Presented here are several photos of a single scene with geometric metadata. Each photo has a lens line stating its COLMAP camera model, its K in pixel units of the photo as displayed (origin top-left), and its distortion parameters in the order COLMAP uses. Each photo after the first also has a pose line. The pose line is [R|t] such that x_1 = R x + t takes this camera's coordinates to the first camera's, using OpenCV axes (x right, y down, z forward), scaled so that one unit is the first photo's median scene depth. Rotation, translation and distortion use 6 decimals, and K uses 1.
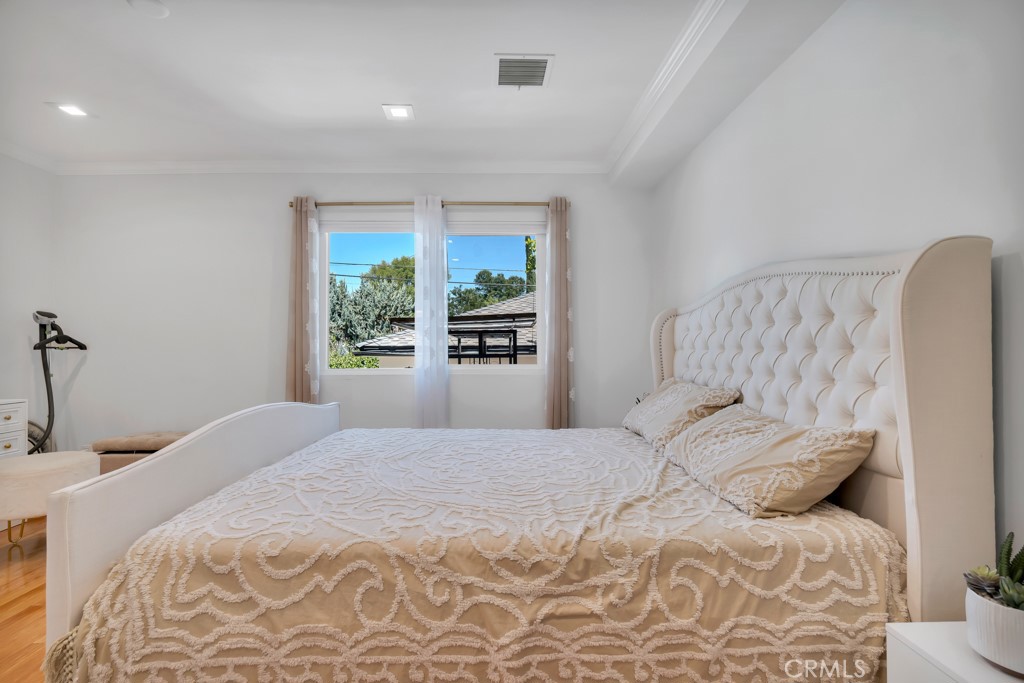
lens RADIAL K [[479.3, 0, 515.4], [0, 479.3, 342.7], [0, 0, 1]] dist [-0.003157, 0.002289]
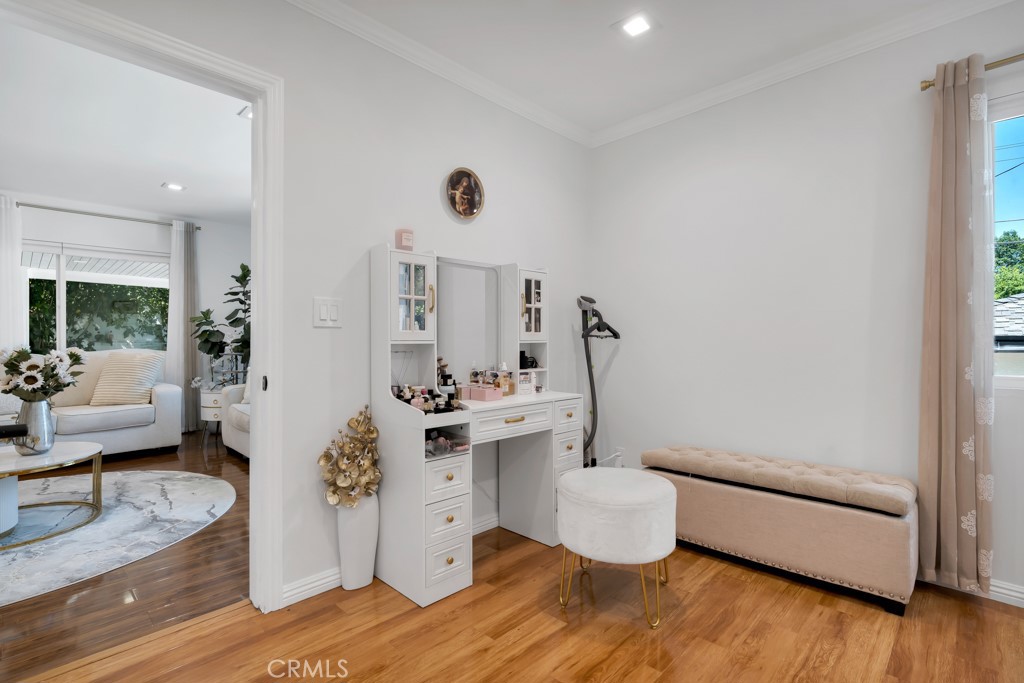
lens RADIAL K [[479.3, 0, 508.2], [0, 479.3, 339.7], [0, 0, 1]] dist [-0.003157, 0.002289]
pose [[0.684042, 0.007228, -0.729407, -0.417460], [0.001750, 0.999932, 0.011550, 0.006250], [0.729441, -0.009177, 0.683982, 0.265293]]
